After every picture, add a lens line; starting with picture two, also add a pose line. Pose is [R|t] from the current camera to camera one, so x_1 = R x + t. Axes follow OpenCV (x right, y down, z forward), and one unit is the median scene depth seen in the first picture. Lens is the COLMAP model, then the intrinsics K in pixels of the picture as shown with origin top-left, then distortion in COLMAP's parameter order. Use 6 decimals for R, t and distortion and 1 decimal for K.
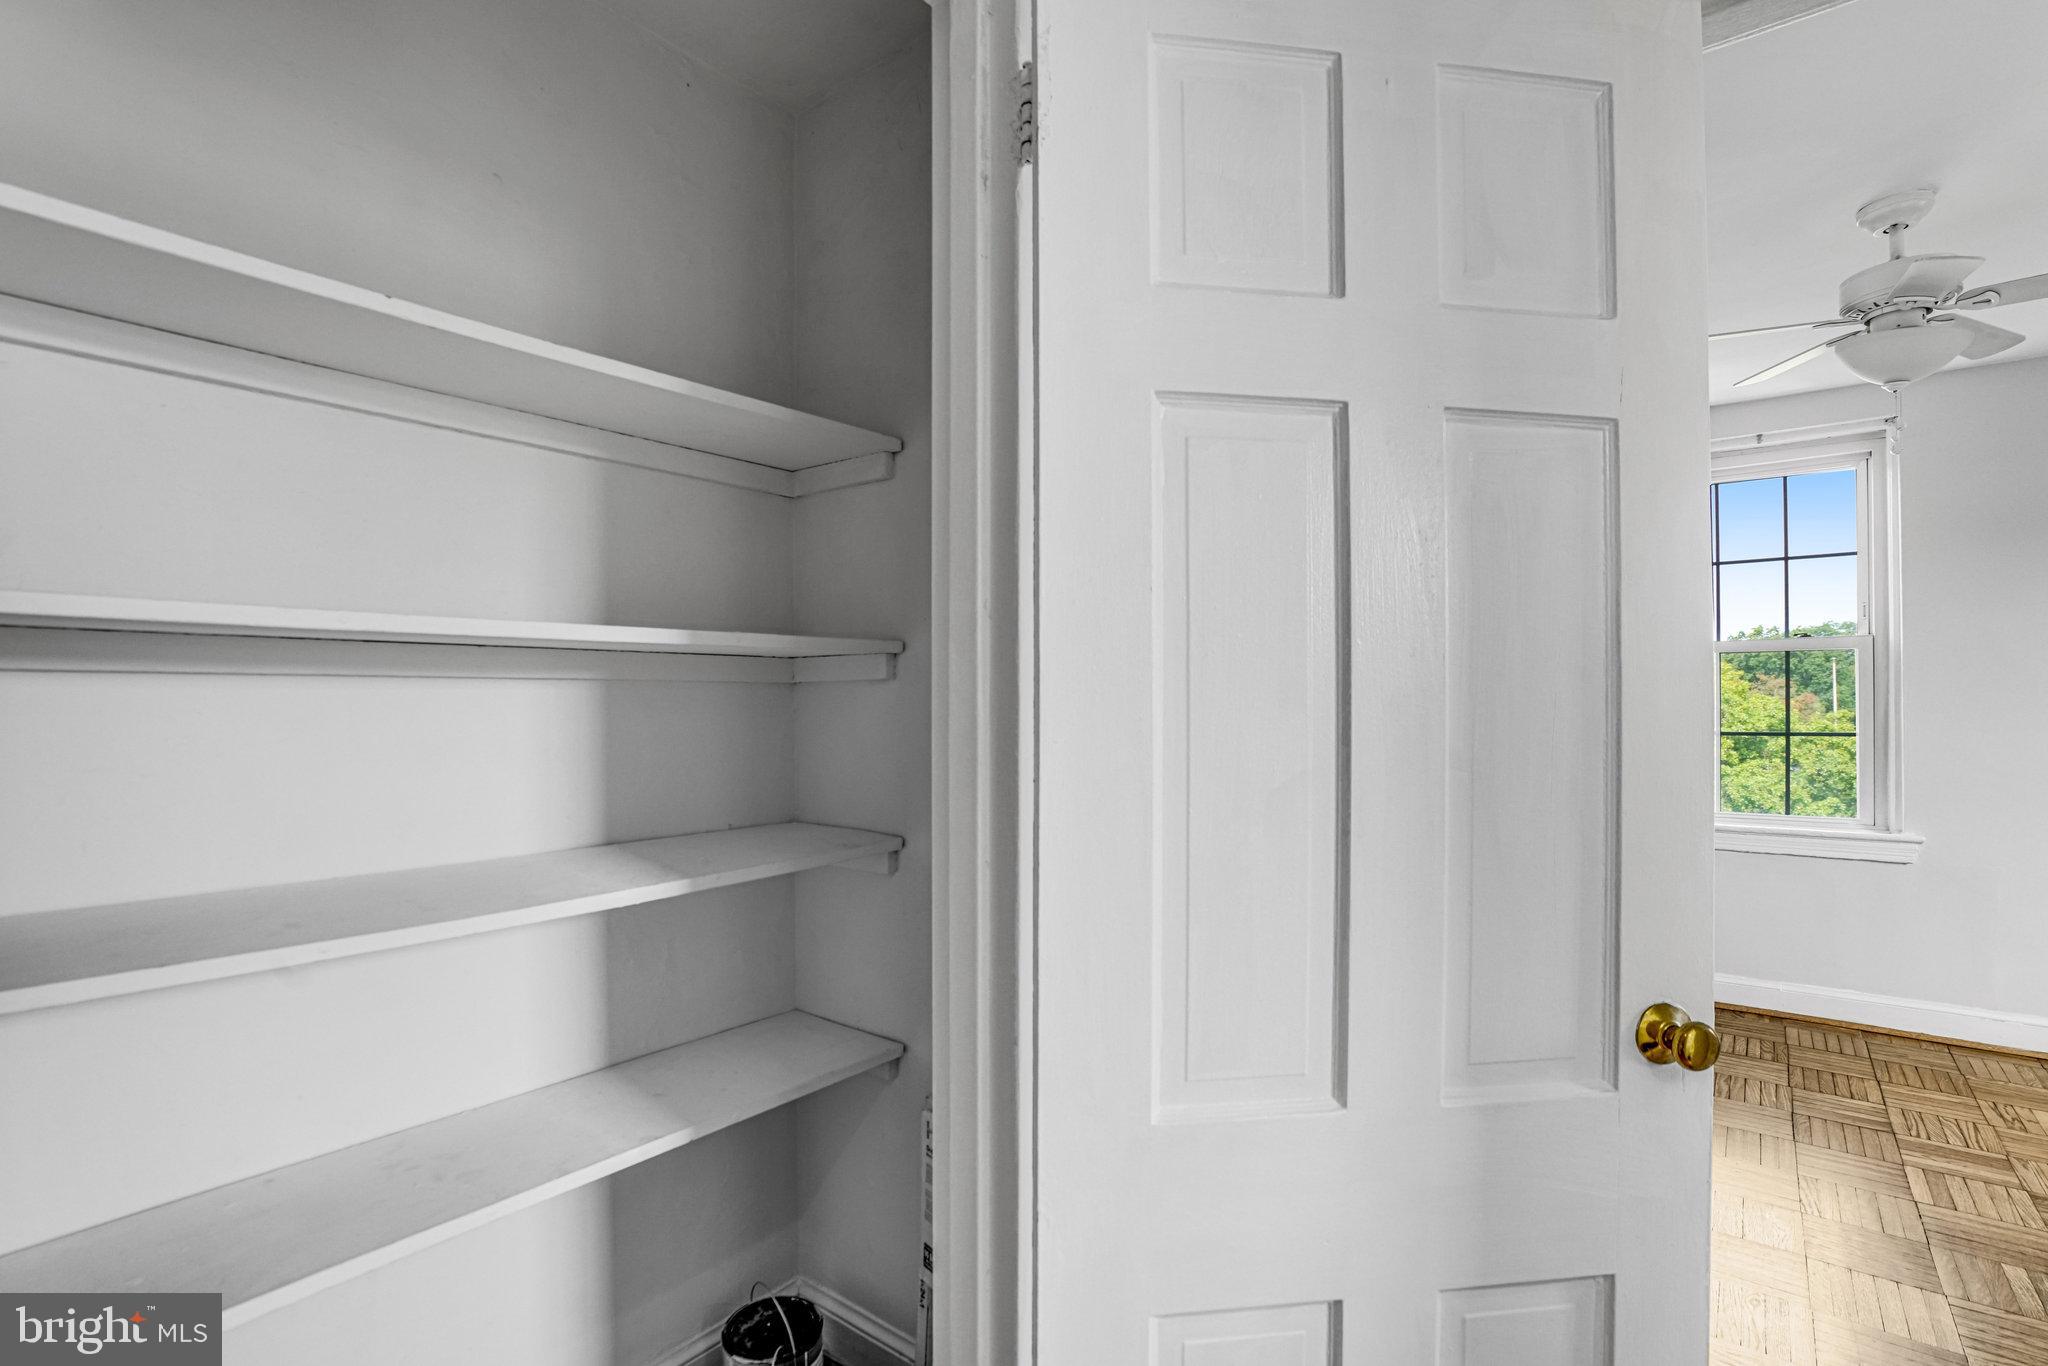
lens RADIAL K [[956.7, 0, 1024.2], [0, 956.7, 688.2], [0, 0, 1]] dist [-0.040209, 0.020251]
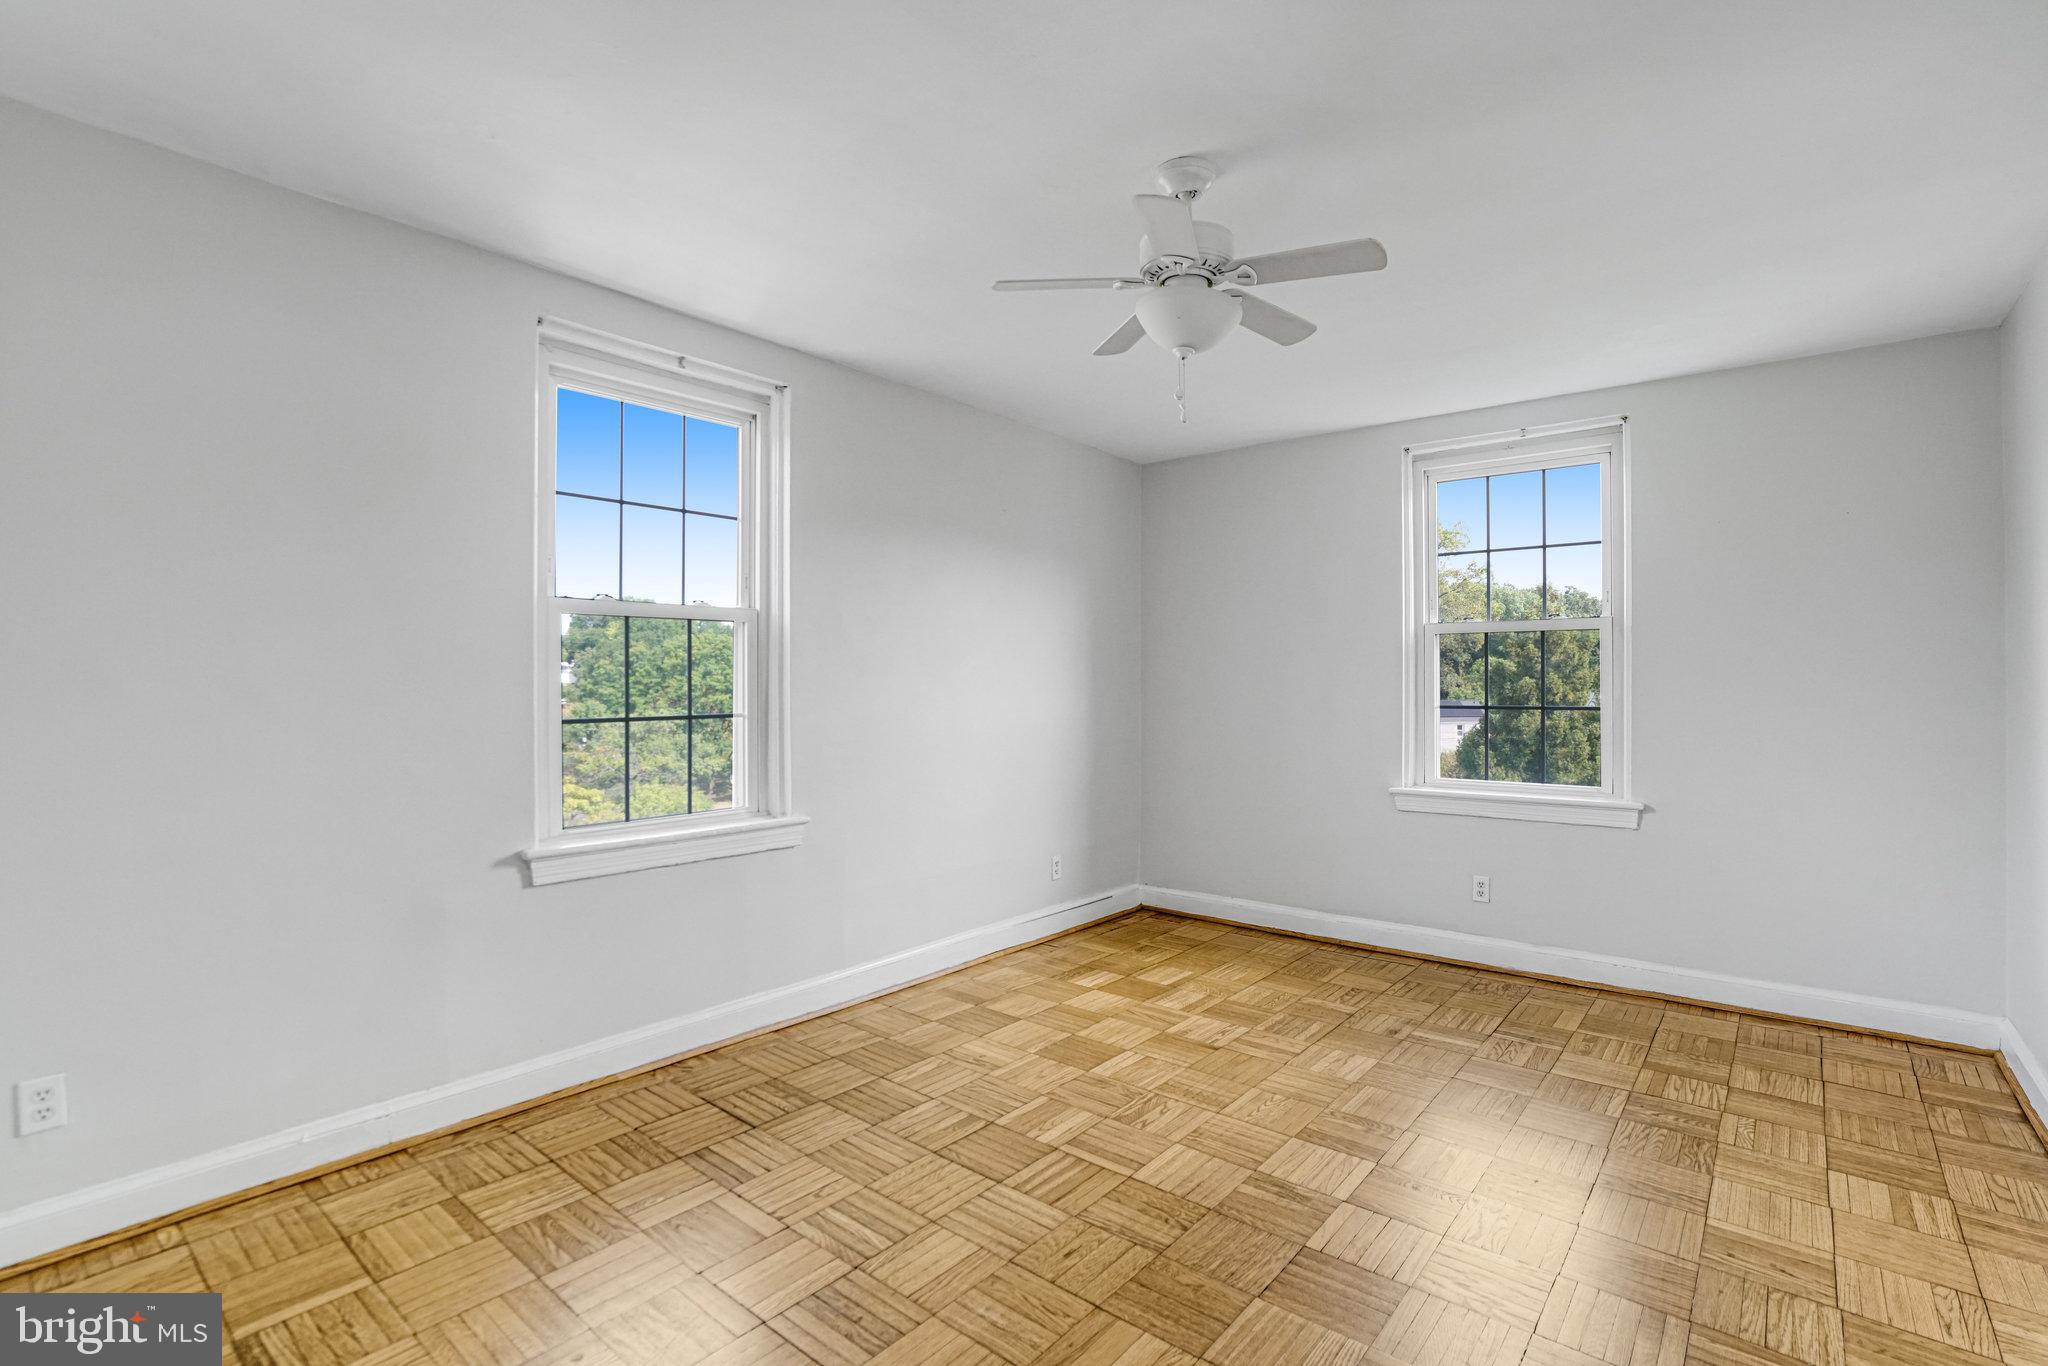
lens RADIAL K [[956.7, 0, 1024.2], [0, 956.7, 688.2], [0, 0, 1]] dist [-0.040209, 0.020251]
pose [[0.012916, -0.009938, 0.999867, -0.050865], [-0.023766, 0.999665, 0.010243, 0.005585], [-0.999634, -0.023895, 0.012676, 0.739068]]
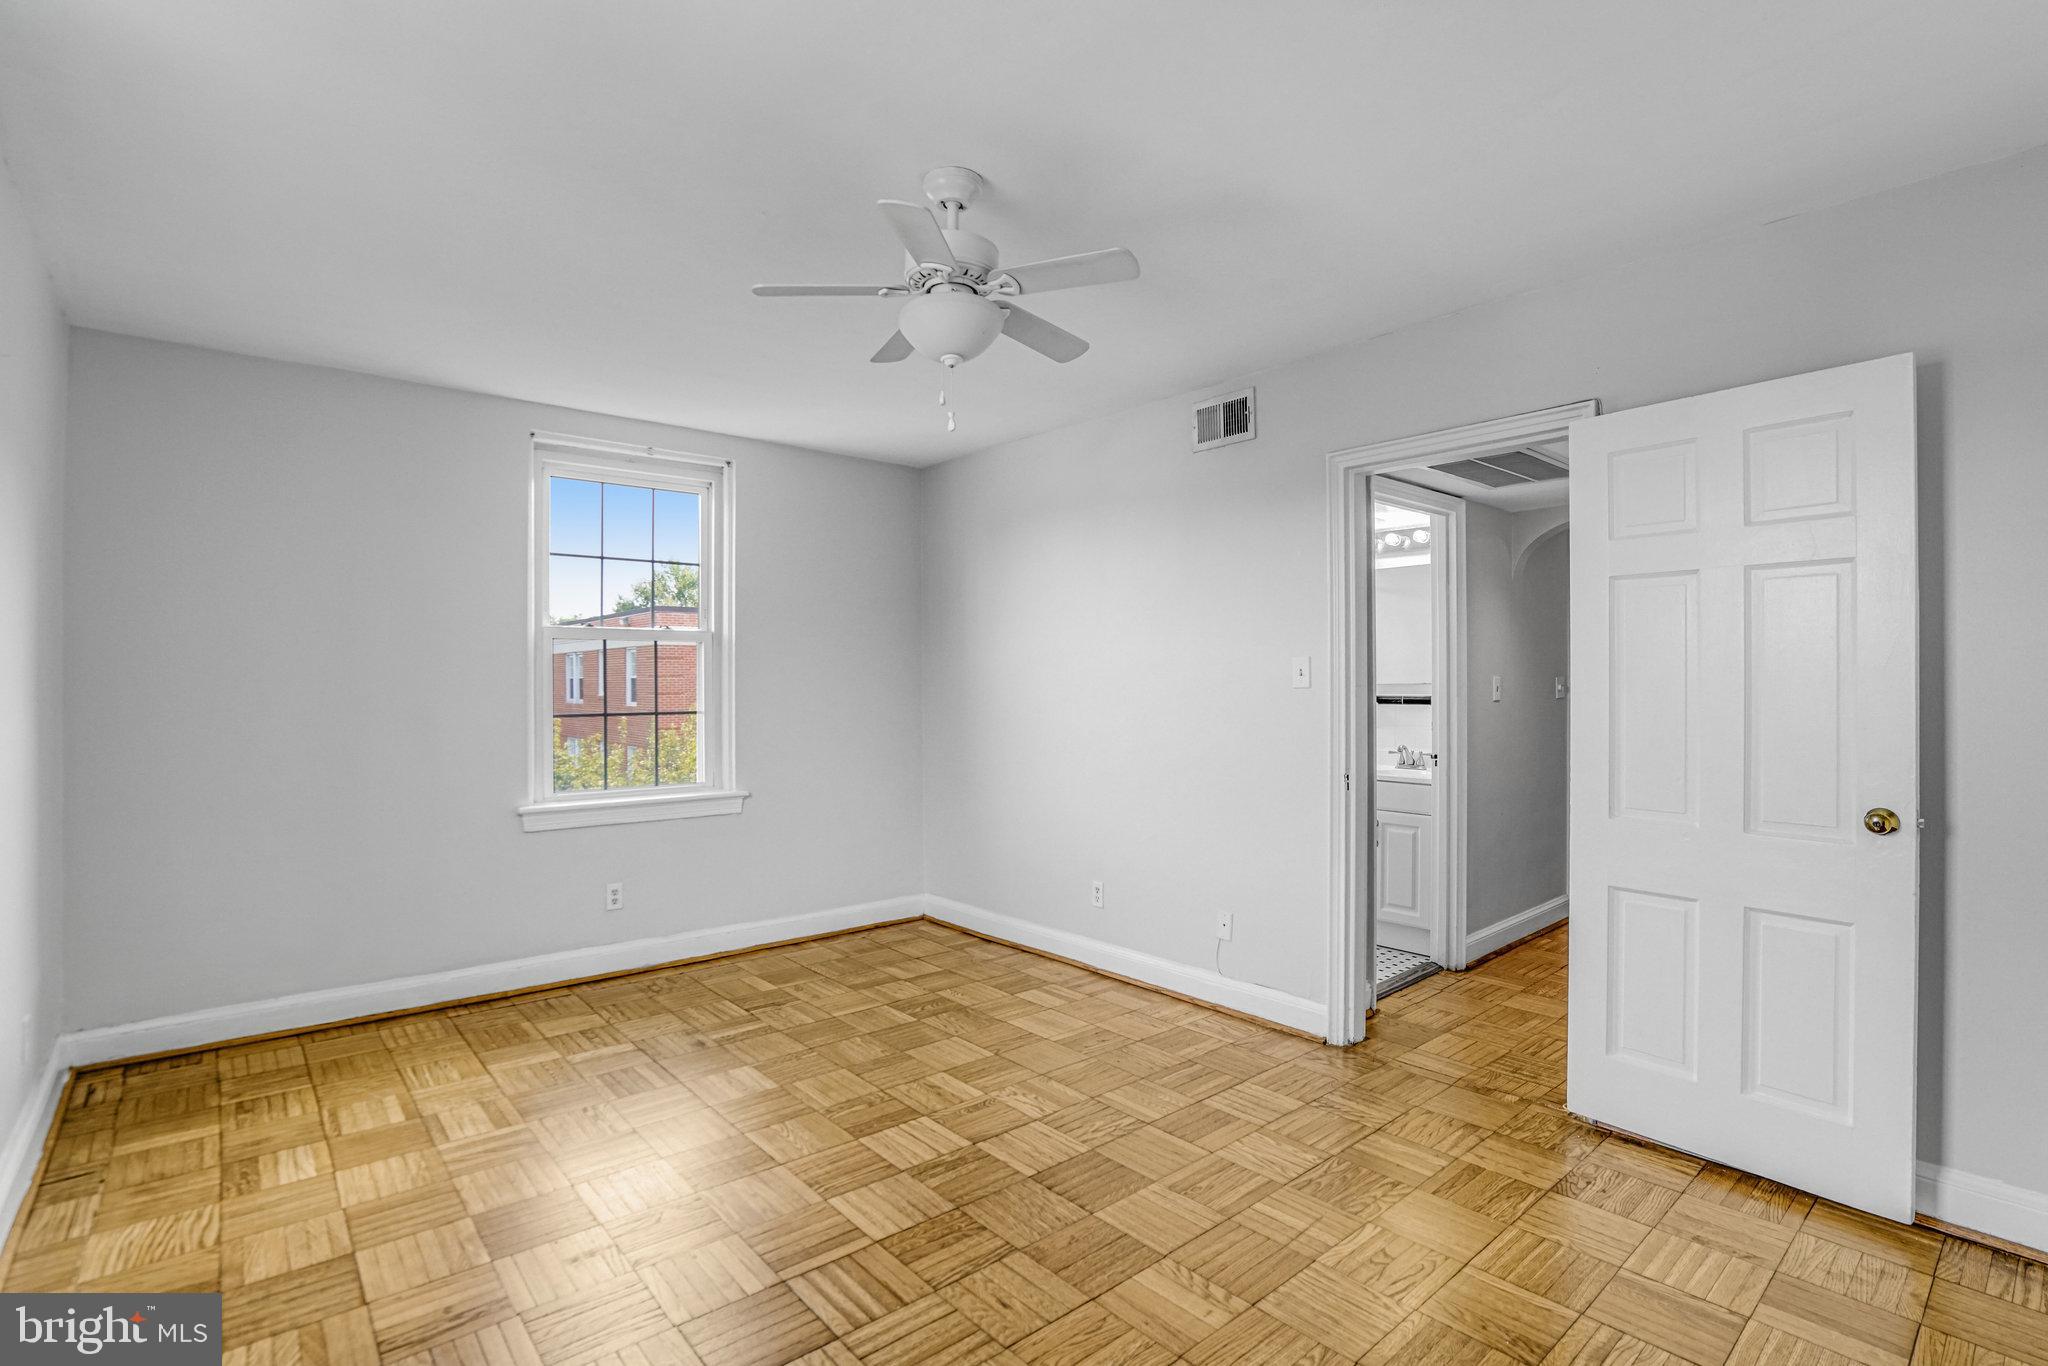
lens RADIAL K [[956.7, 0, 1024.2], [0, 956.7, 688.2], [0, 0, 1]] dist [-0.040209, 0.020251]
pose [[-0.980023, -0.003426, 0.198856, 0.415238], [-0.007402, 0.999787, -0.019256, 0.014187], [-0.198748, -0.020344, -0.979840, 1.255443]]
